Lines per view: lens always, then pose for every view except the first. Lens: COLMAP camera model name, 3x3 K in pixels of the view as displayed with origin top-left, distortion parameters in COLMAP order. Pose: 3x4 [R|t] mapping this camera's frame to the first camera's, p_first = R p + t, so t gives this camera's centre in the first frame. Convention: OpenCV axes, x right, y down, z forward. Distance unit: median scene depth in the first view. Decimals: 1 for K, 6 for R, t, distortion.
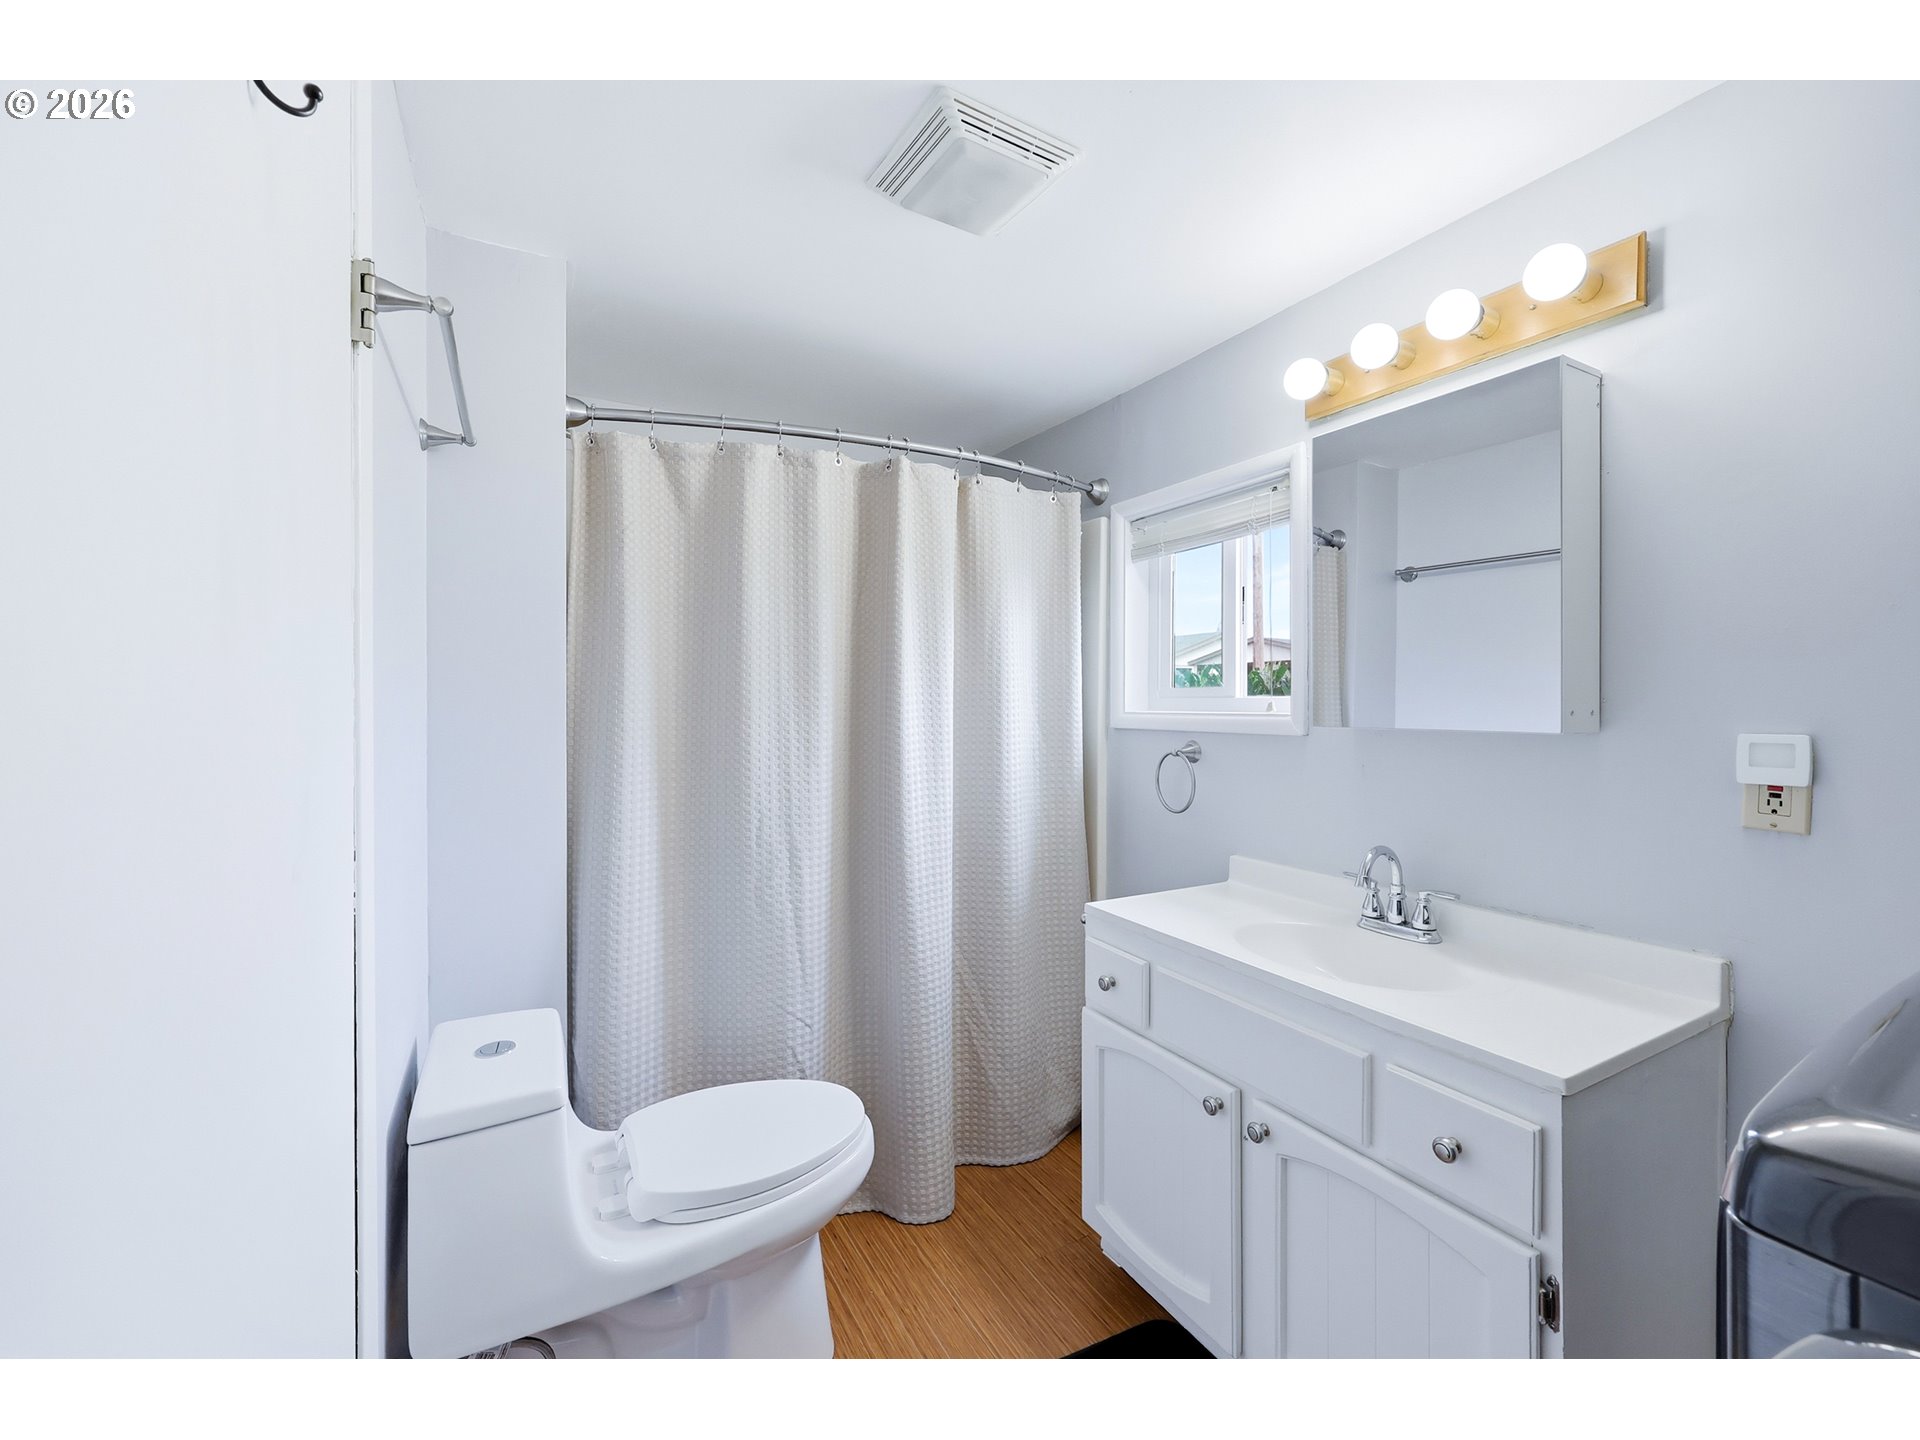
lens RADIAL K [[783.7, 0, 955.6], [0, 783.7, 707.3], [0, 0, 1]] dist [0.001850, 0.000494]
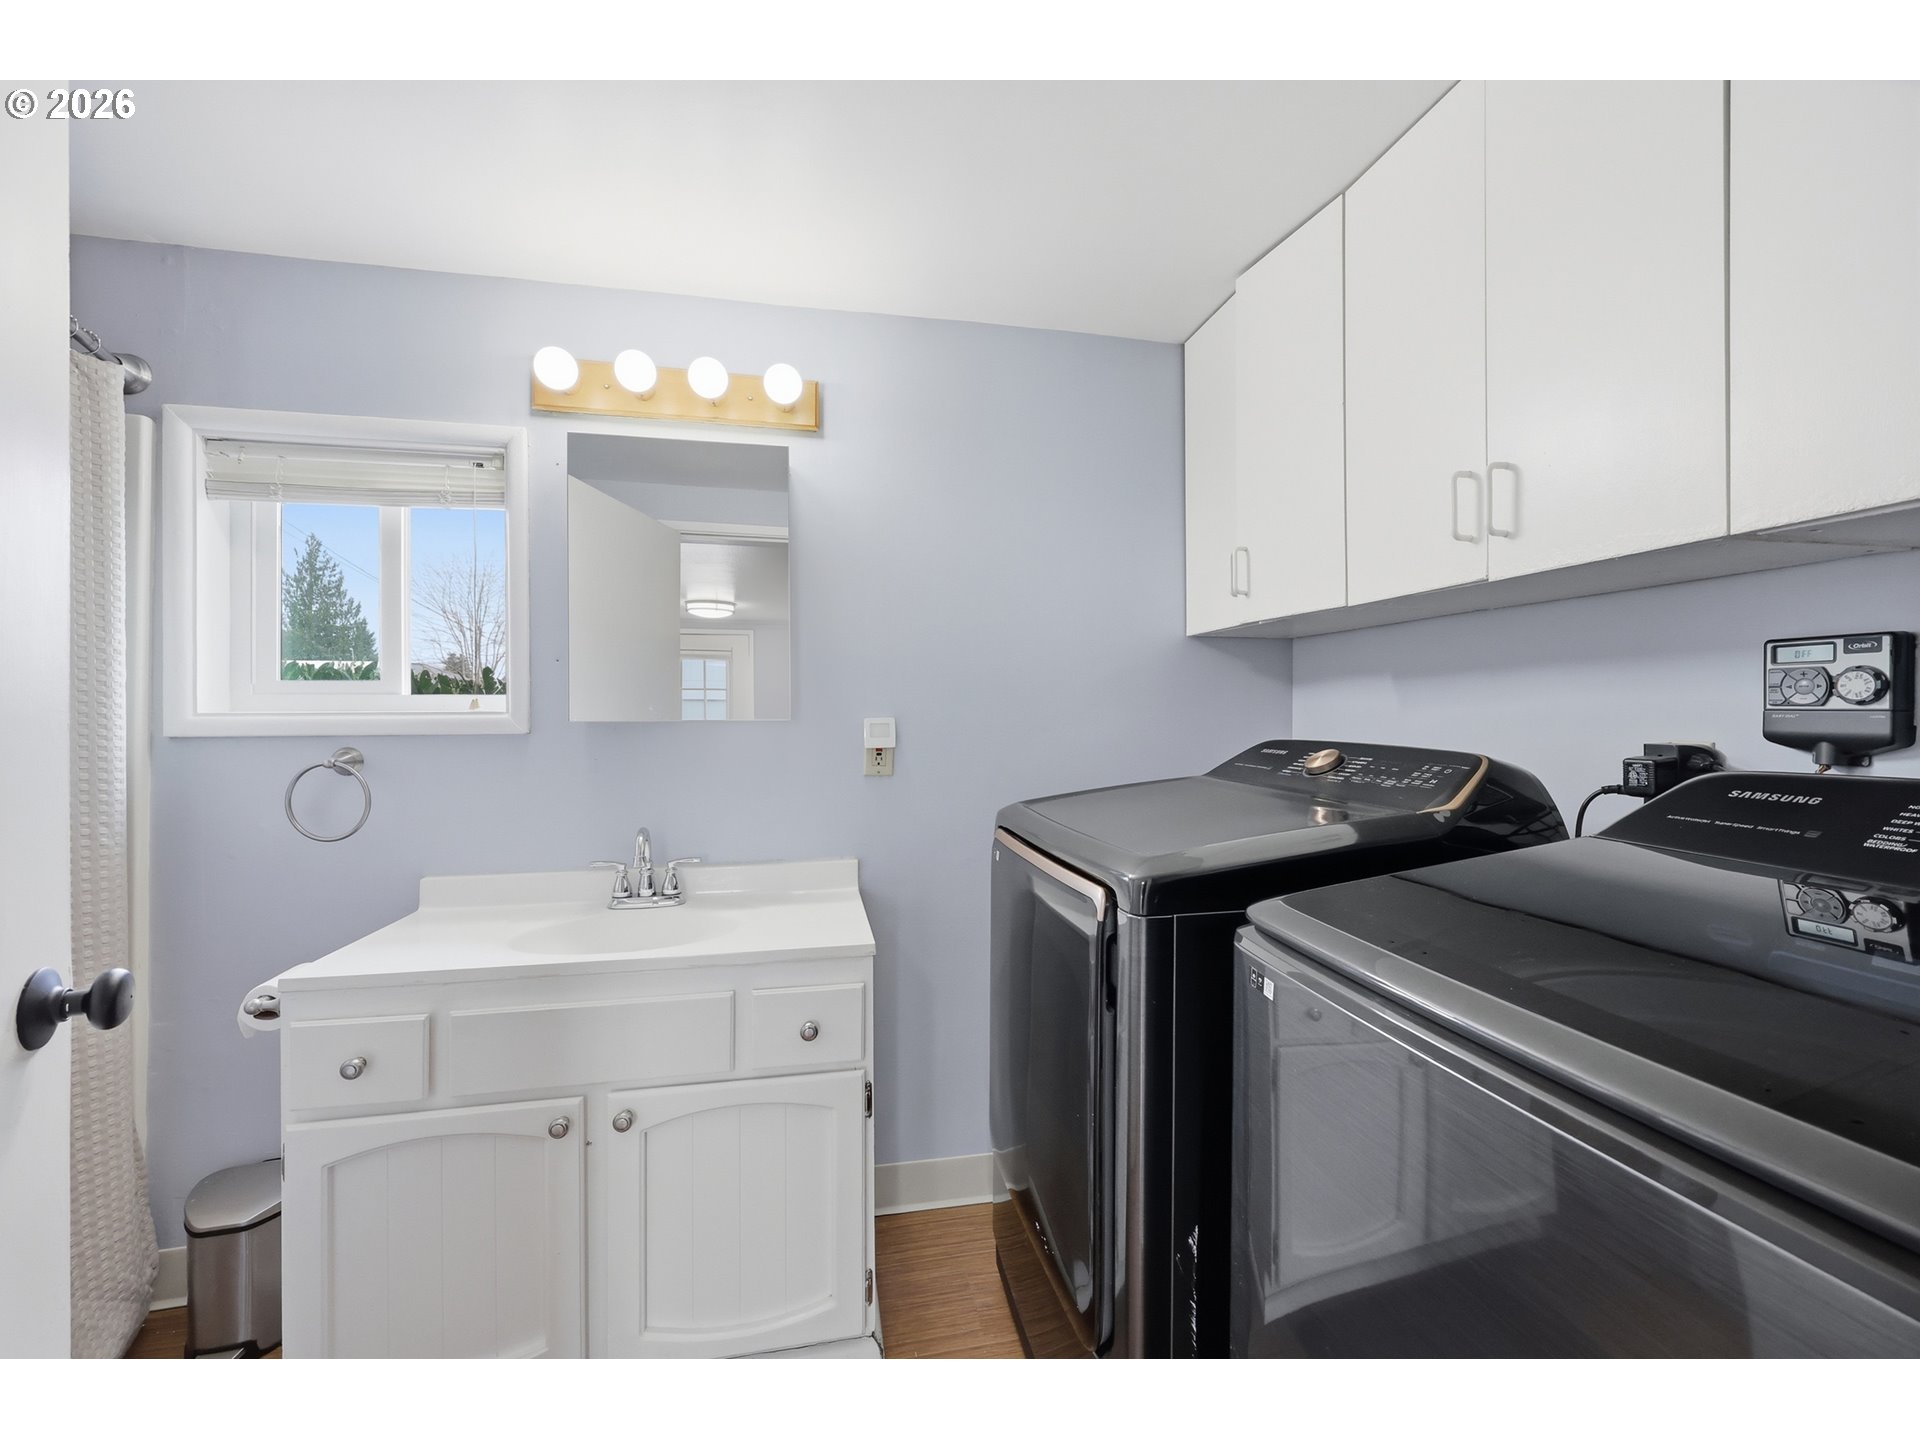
lens RADIAL K [[775.9, 0, 959.5], [0, 775.9, 723.6], [0, 0, 1]] dist [-0.000494, -0.000002]
pose [[0.299387, -0.006446, 0.954110, -0.355304], [0.011379, 0.999930, 0.003185, 0.031424], [-0.954064, 0.009903, 0.299440, 0.245446]]
